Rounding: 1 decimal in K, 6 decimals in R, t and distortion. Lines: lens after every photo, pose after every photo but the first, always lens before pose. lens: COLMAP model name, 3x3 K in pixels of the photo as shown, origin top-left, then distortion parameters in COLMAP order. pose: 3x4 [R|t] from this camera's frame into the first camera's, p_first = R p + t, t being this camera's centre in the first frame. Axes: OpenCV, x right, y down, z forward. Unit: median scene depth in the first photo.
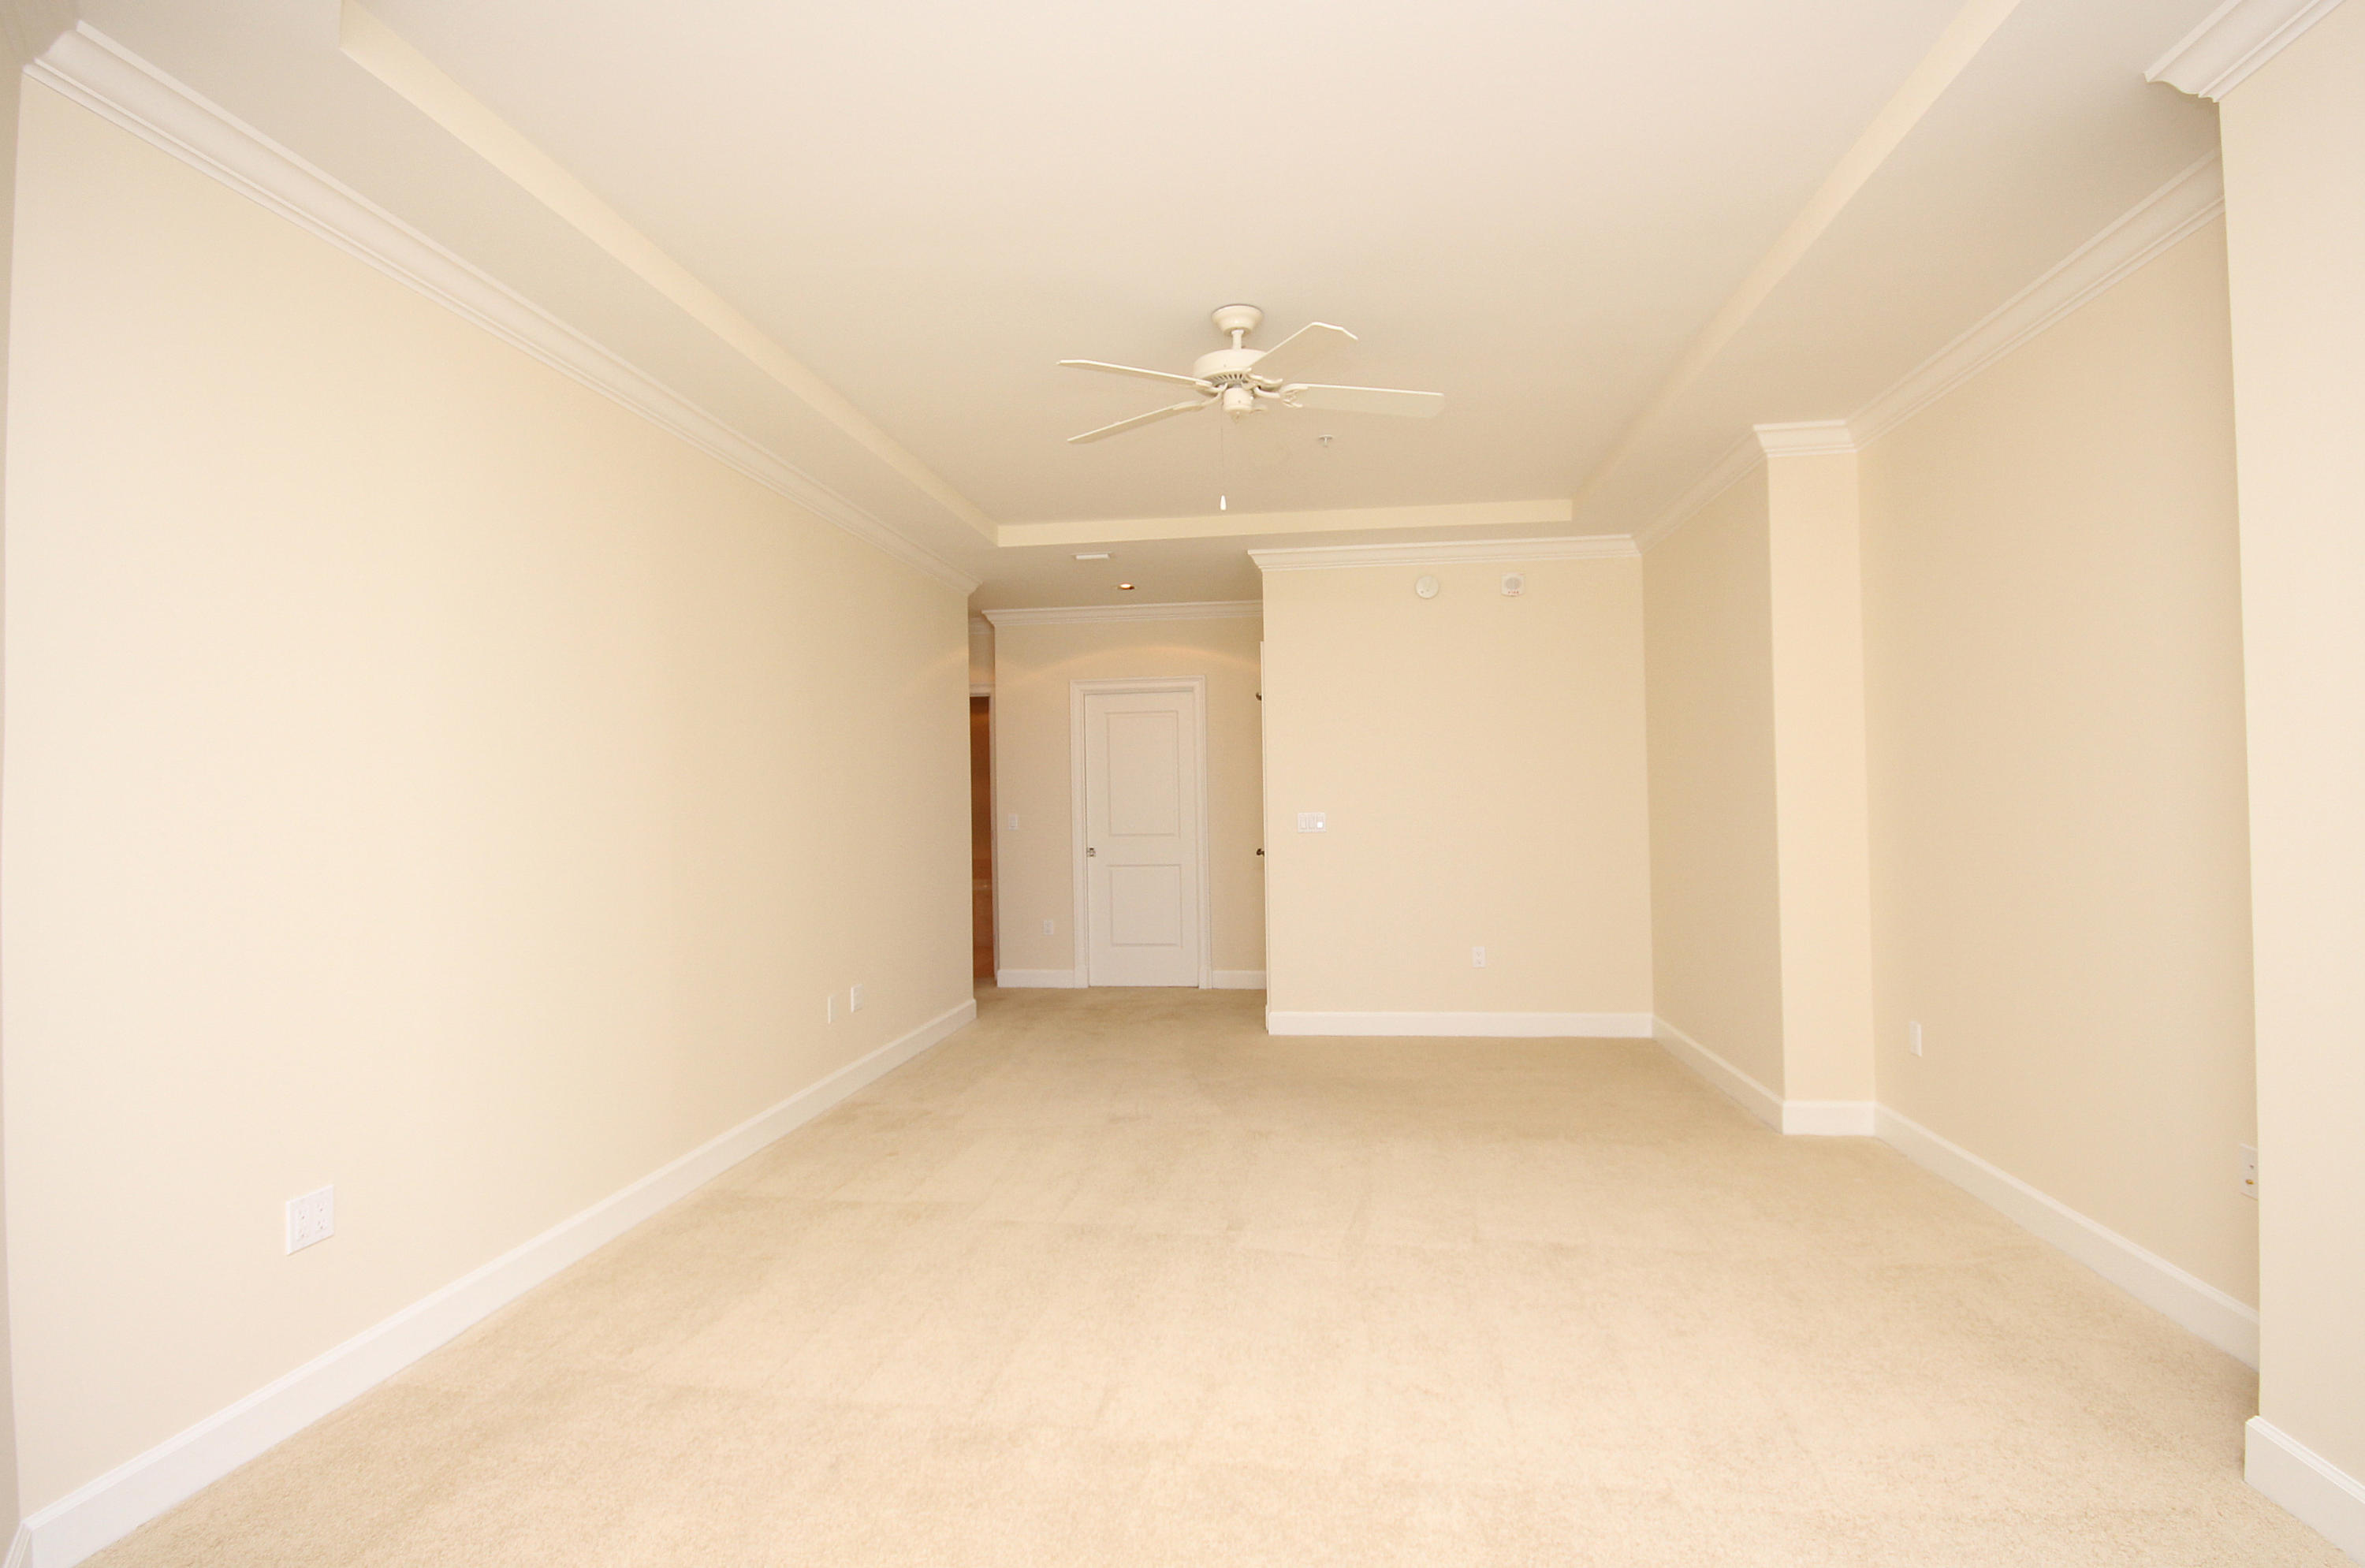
lens RADIAL K [[1093.6, 0, 1233.2], [0, 1093.6, 801.9], [0, 0, 1]] dist [-0.001026, -0.001088]
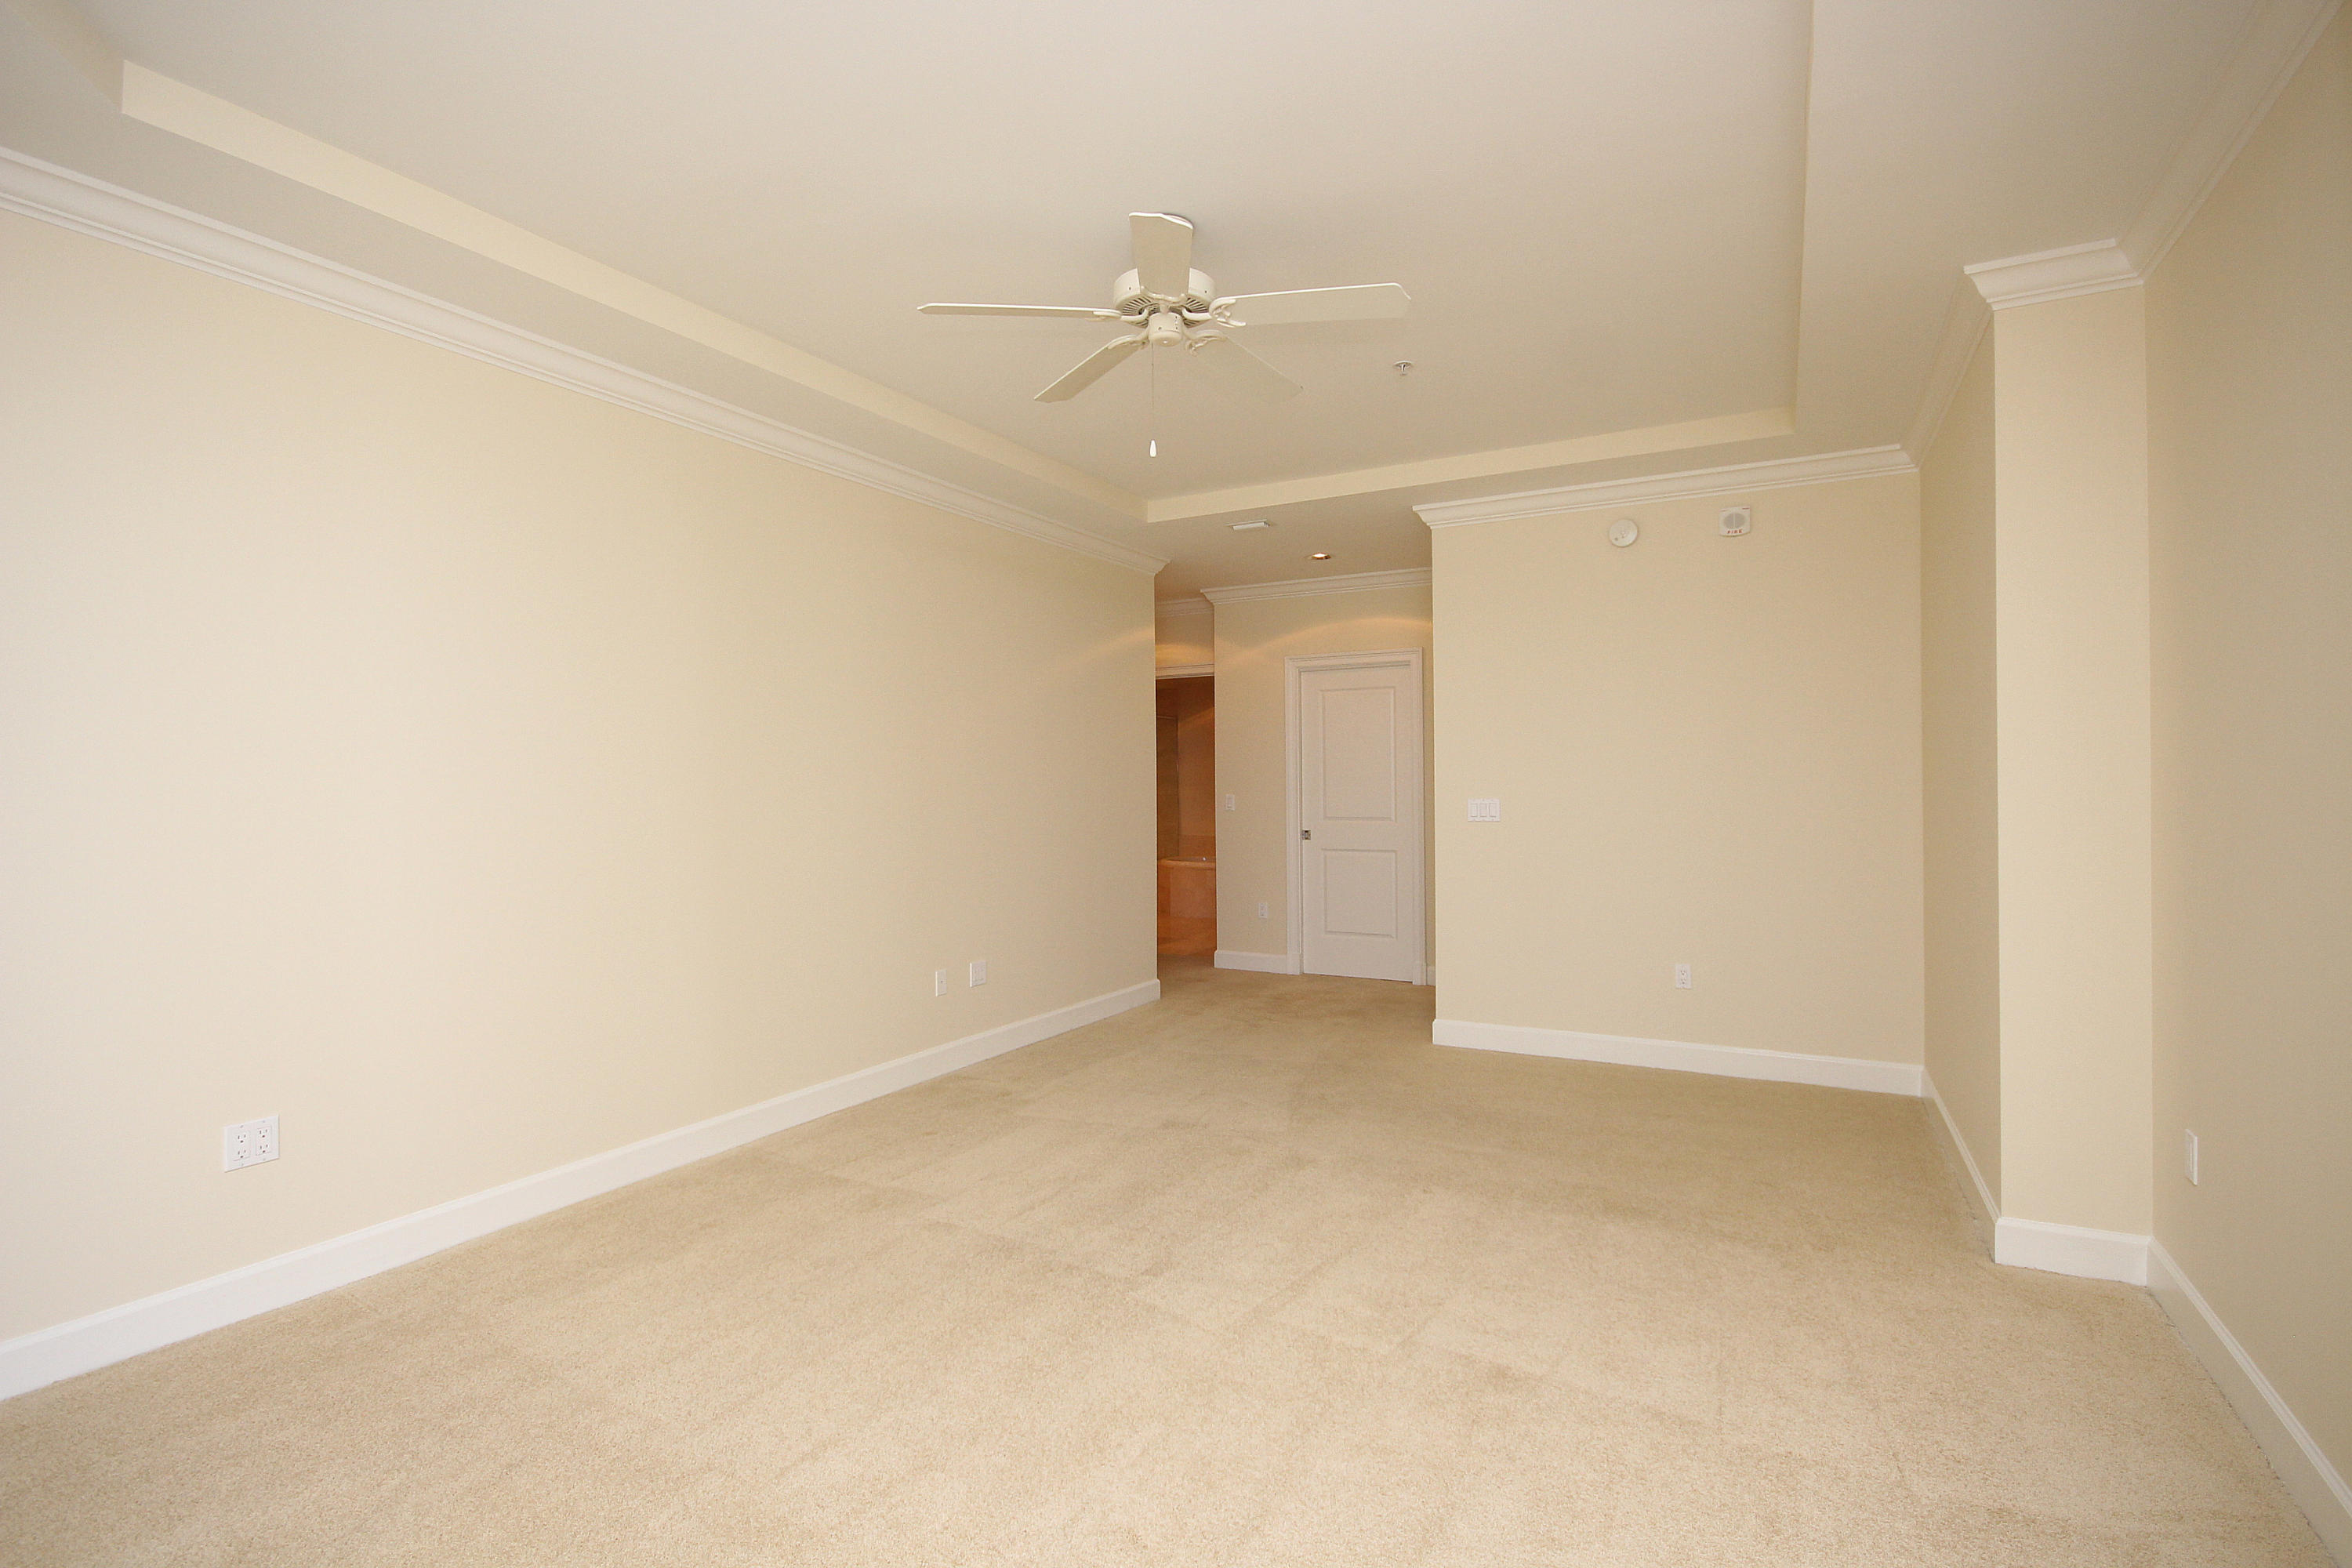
lens RADIAL K [[1087.6, 0, 1174.5], [0, 1087.6, 799.8], [0, 0, 1]] dist [-0.001026, -0.001088]
pose [[0.932943, 0.015028, -0.359710, 0.152614], [-0.008475, 0.999768, 0.019789, -0.004581], [0.359924, -0.015413, 0.932854, 0.089550]]
